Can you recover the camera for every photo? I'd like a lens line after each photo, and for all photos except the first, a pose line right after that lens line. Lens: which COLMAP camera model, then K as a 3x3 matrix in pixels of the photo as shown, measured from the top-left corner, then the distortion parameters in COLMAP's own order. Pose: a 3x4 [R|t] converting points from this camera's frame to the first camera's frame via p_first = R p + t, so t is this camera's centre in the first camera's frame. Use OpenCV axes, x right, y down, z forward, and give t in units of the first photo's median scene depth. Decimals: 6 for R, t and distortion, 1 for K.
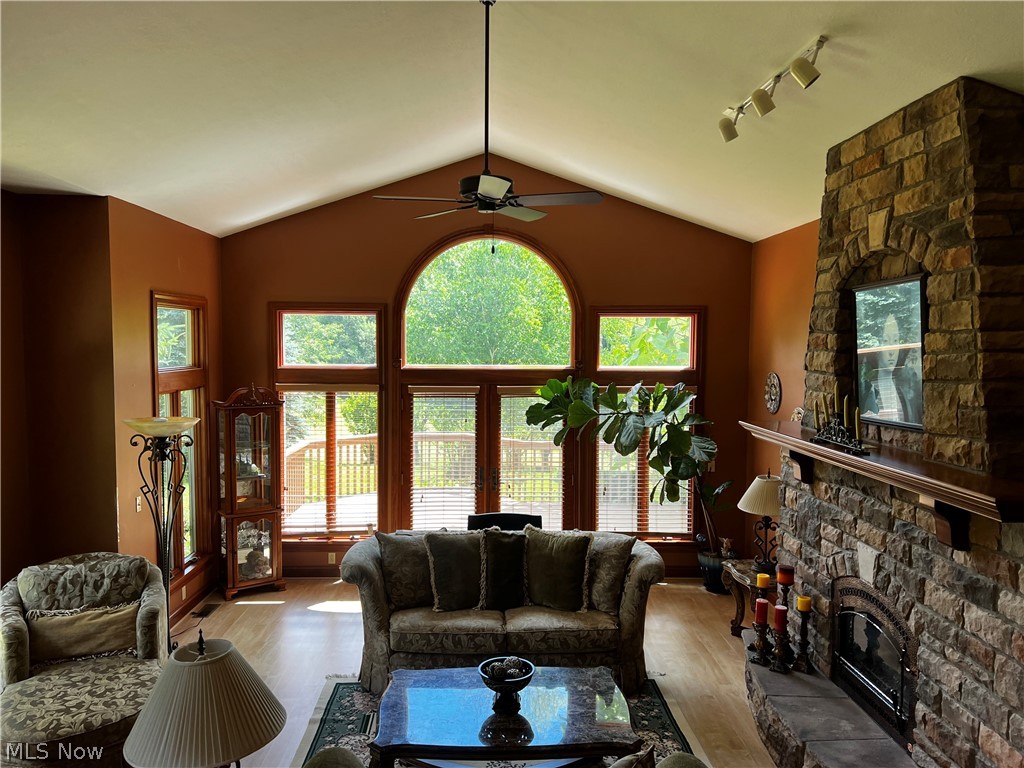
lens RADIAL K [[768.0, 0, 510.8], [0, 768.0, 385.2], [0, 0, 1]] dist [0.053095, 0.001429]
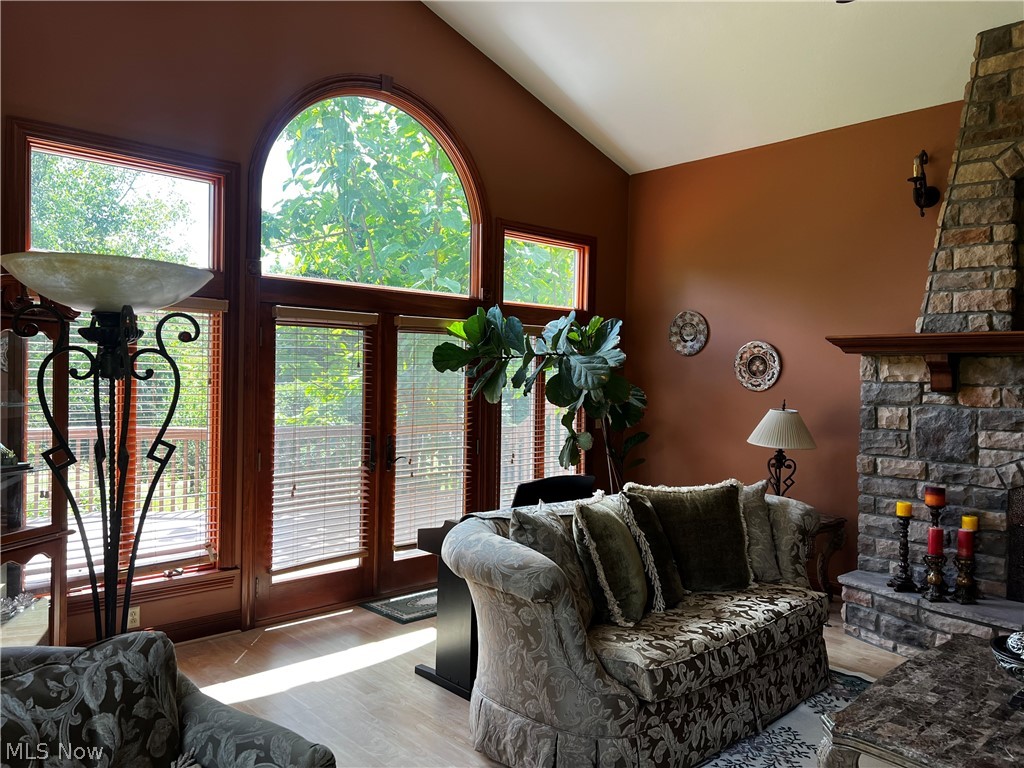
lens RADIAL K [[768.0, 0, 513.1], [0, 768.0, 381.7], [0, 0, 1]] dist [0.053095, 0.001429]
pose [[0.743441, 0.001980, 0.668798, -0.396332], [0.022448, 0.999358, -0.027912, 0.081742], [-0.668424, 0.035764, 0.742920, 0.422993]]
